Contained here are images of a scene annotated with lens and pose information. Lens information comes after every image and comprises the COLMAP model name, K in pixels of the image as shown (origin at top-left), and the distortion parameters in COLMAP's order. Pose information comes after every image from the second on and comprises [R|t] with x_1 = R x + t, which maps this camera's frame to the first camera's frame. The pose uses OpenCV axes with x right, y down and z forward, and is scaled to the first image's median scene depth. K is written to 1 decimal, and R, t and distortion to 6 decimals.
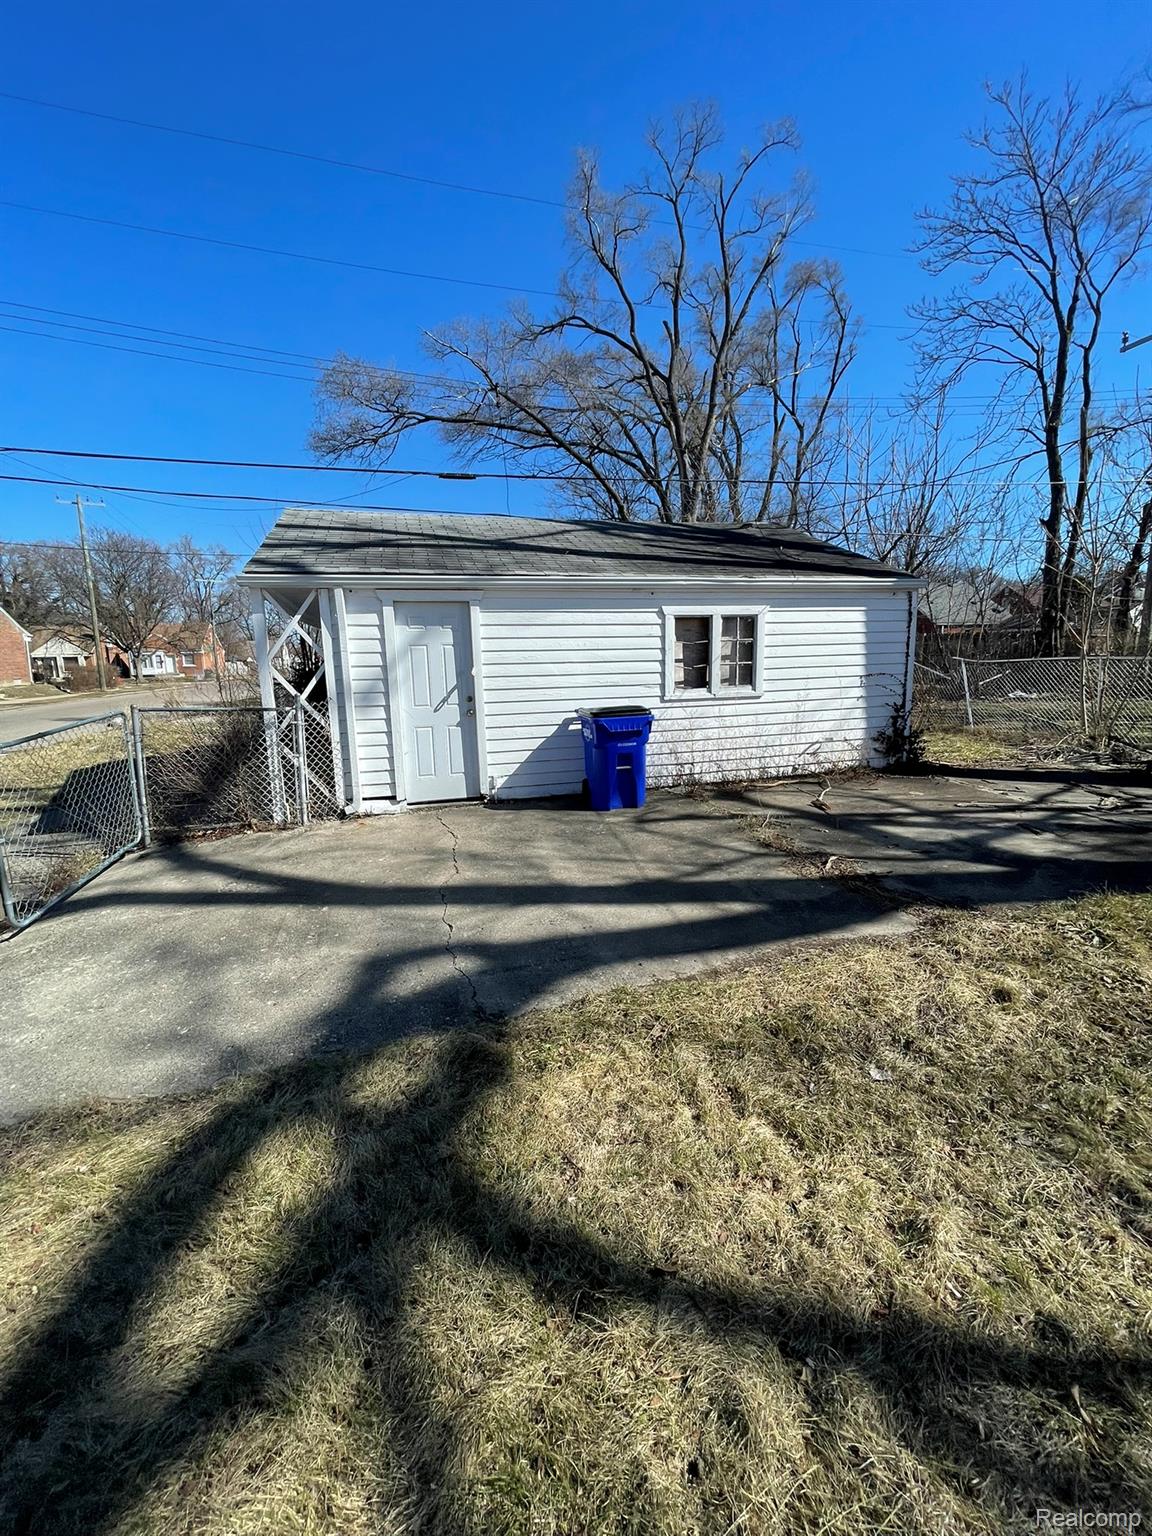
lens RADIAL K [[617.7, 0, 571.9], [0, 617.7, 762.9], [0, 0, 1]] dist [-0.003196, 0.000609]
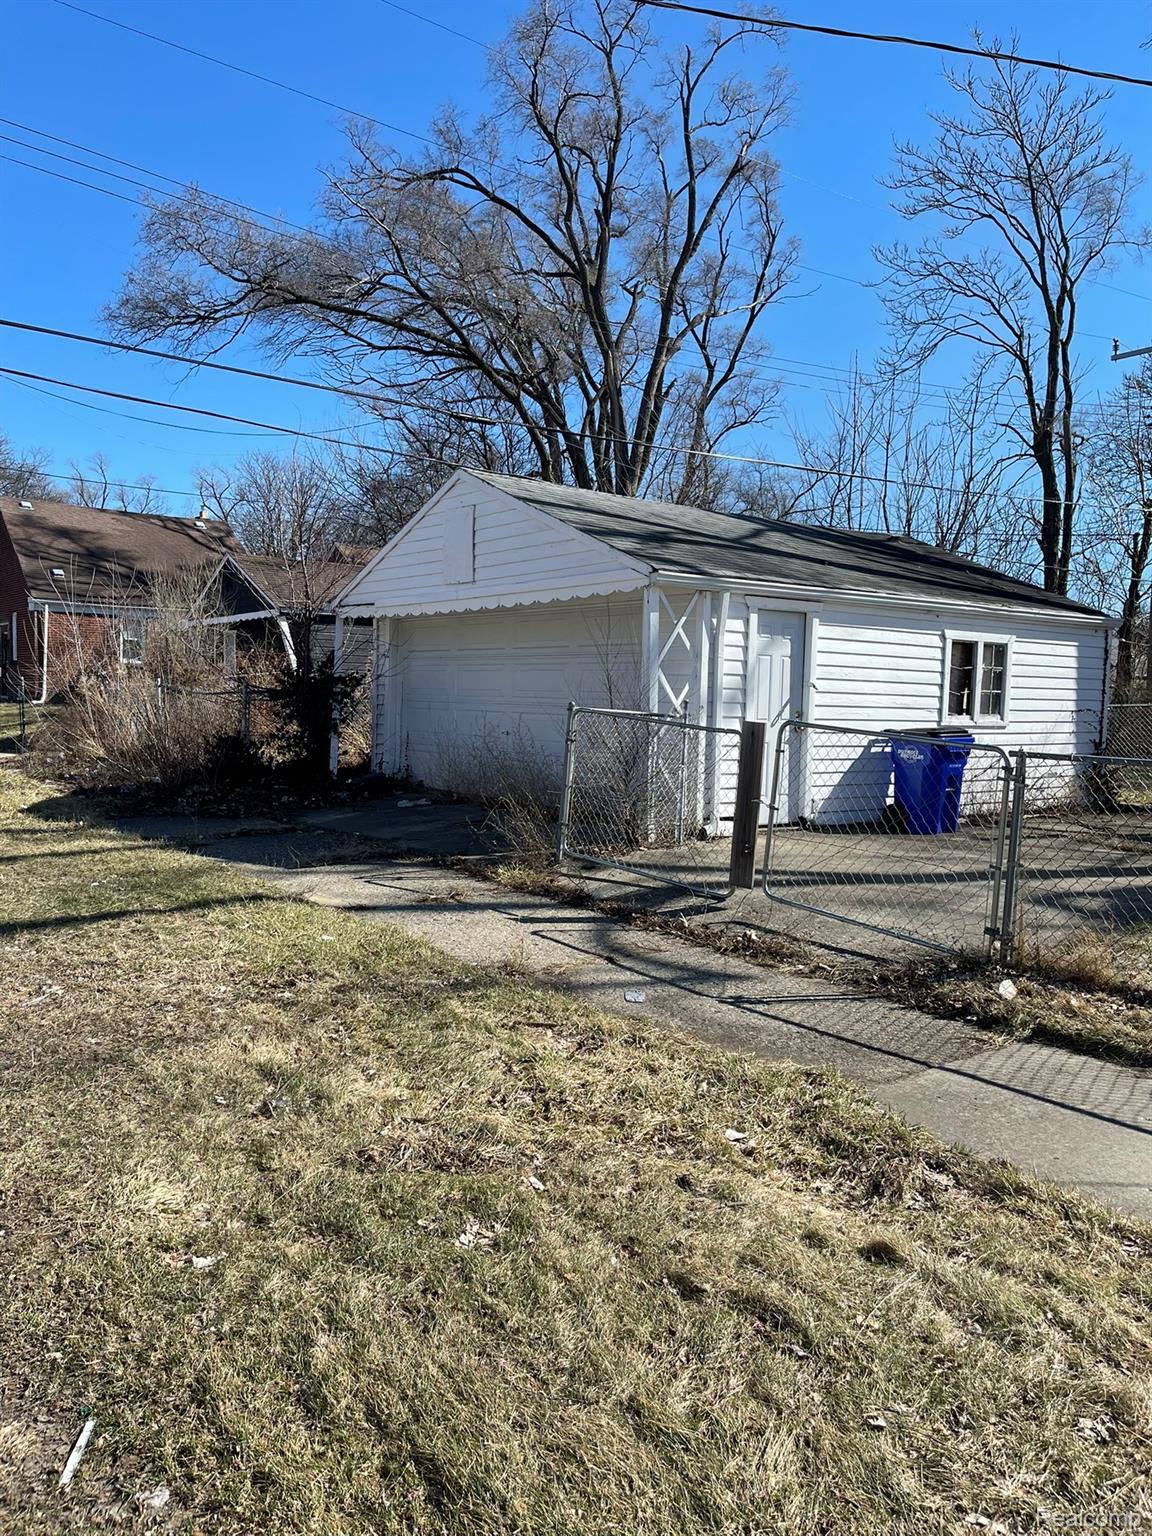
lens RADIAL K [[1164.3, 0, 573.7], [0, 1164.3, 768.1], [0, 0, 1]] dist [0.063596, -0.081146]
pose [[0.927199, 0.024052, 0.373796, -1.030055], [0.015273, 0.994679, -0.101889, 0.136876], [-0.374258, 0.100180, 0.921898, -0.445527]]
